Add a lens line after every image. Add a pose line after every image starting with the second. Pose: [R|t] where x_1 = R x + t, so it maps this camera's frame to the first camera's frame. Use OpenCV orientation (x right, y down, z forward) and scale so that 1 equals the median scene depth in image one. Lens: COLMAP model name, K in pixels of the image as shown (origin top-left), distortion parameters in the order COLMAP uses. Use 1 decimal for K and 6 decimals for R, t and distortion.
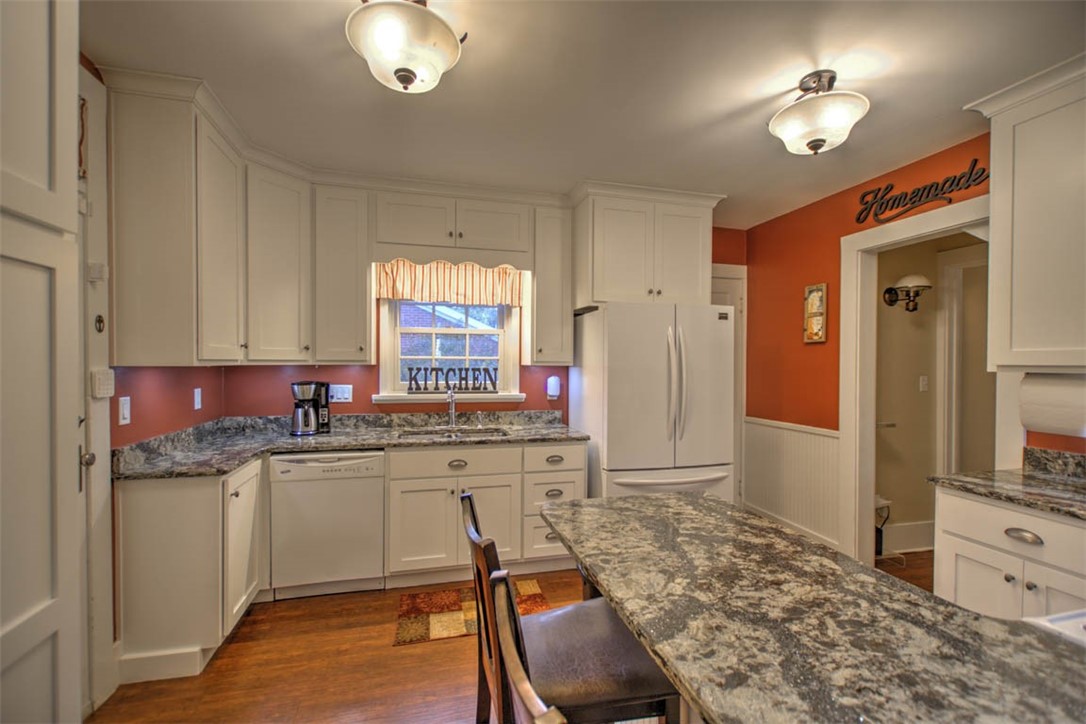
lens RADIAL K [[472.9, 0, 543.4], [0, 472.9, 366.8], [0, 0, 1]] dist [0.003894, 0.000287]
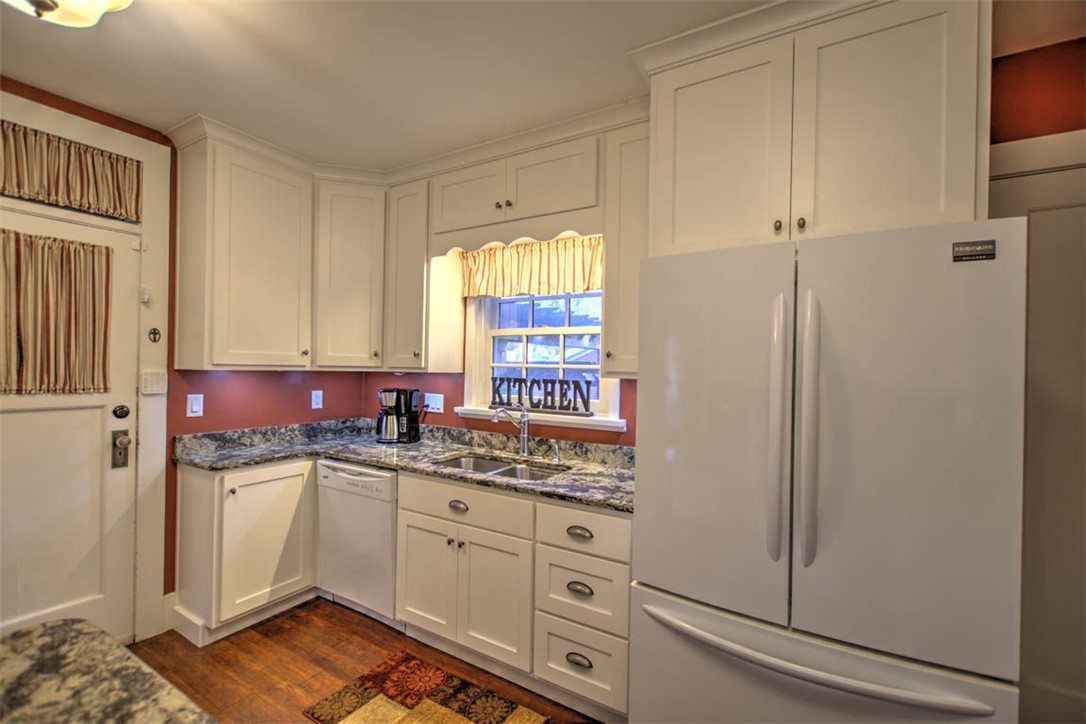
lens RADIAL K [[472.9, 0, 543.4], [0, 472.9, 366.8], [0, 0, 1]] dist [0.003894, 0.000287]
pose [[0.694645, 0.005774, -0.719330, 0.393099], [-0.023475, 0.999617, -0.014646, -0.006841], [0.718970, 0.027060, 0.694514, 0.496108]]
